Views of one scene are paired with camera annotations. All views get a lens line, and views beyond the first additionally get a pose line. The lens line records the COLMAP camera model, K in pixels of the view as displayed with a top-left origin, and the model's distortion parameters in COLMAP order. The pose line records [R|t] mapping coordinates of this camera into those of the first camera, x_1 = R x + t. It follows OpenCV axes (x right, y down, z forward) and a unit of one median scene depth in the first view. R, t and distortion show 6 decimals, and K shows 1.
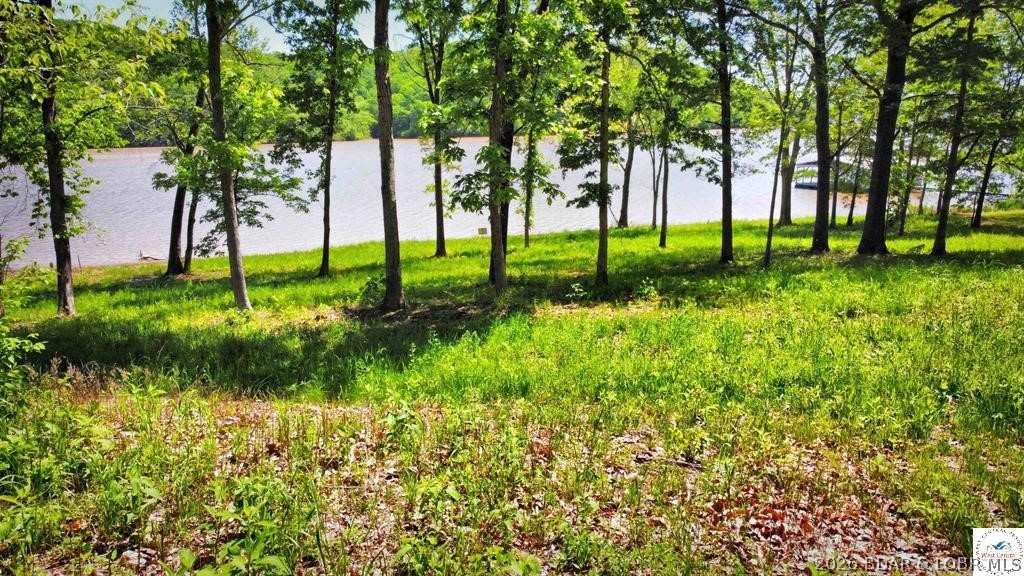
lens RADIAL K [[766.0, 0, 501.5], [0, 766.0, 281.8], [0, 0, 1]] dist [-0.006316, -0.009044]
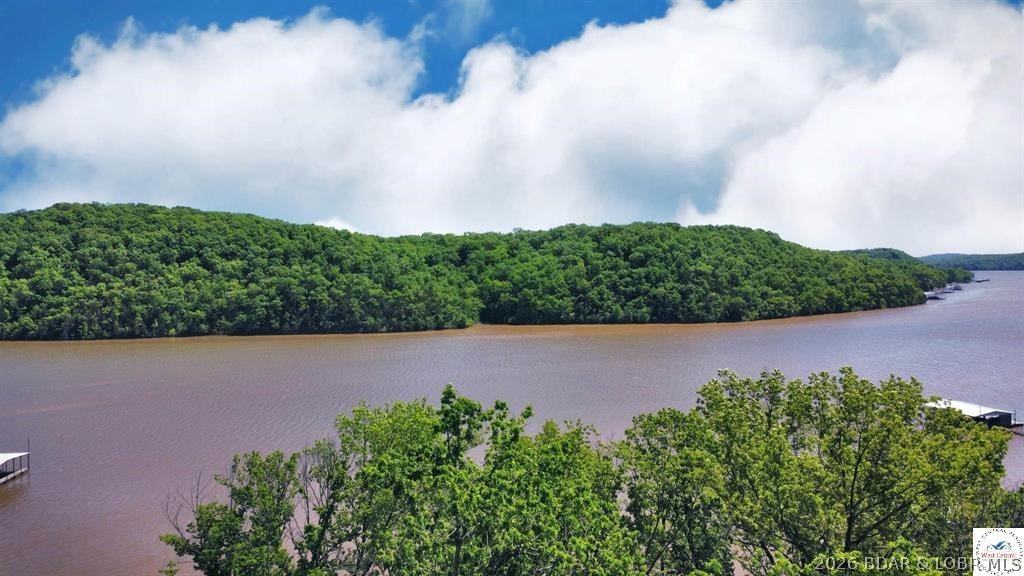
lens RADIAL K [[766.0, 0, 507.1], [0, 766.0, 285.8], [0, 0, 1]] dist [-0.006316, -0.009044]
pose [[0.991730, 0.008065, -0.128088, 0.039155], [-0.030901, 0.983668, -0.177319, -0.608967], [0.124566, 0.179810, 0.975783, -0.575873]]
